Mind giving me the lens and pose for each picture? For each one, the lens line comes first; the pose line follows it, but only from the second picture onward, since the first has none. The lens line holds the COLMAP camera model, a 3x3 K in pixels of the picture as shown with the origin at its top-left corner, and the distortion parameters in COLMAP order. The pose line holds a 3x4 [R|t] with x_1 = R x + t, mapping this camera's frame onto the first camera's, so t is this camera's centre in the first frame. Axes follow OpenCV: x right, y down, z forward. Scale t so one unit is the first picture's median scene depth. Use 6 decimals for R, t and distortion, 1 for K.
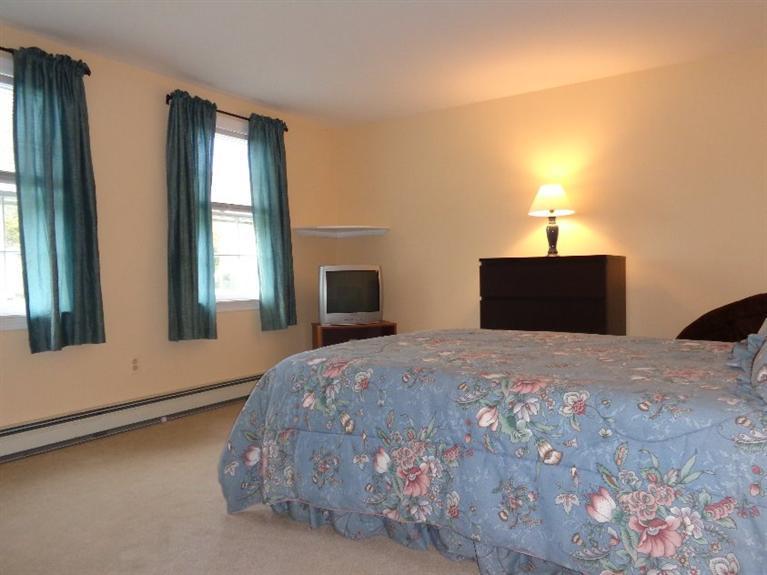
lens RADIAL K [[582.5, 0, 381.5], [0, 582.5, 288.6], [0, 0, 1]] dist [-0.011278, 0.031444]
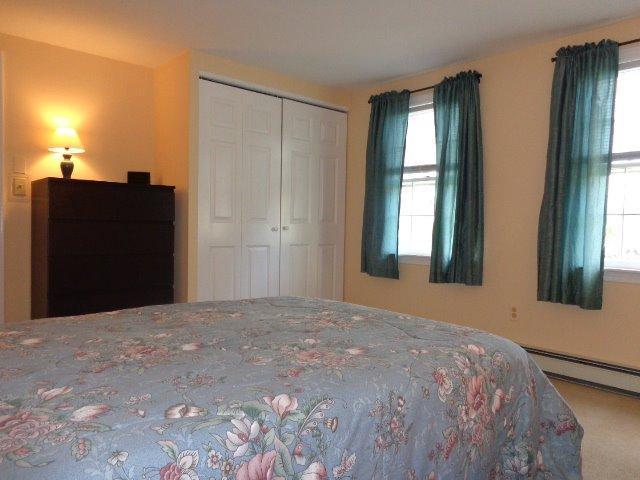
lens RADIAL K [[486.1, 0, 317.0], [0, 486.1, 241.8], [0, 0, 1]] dist [-0.011278, 0.031444]
pose [[-0.251219, 0.031690, -0.967411, 0.735119], [-0.056531, 0.997277, 0.047349, -0.037753], [0.966278, 0.066584, -0.248744, 1.077081]]
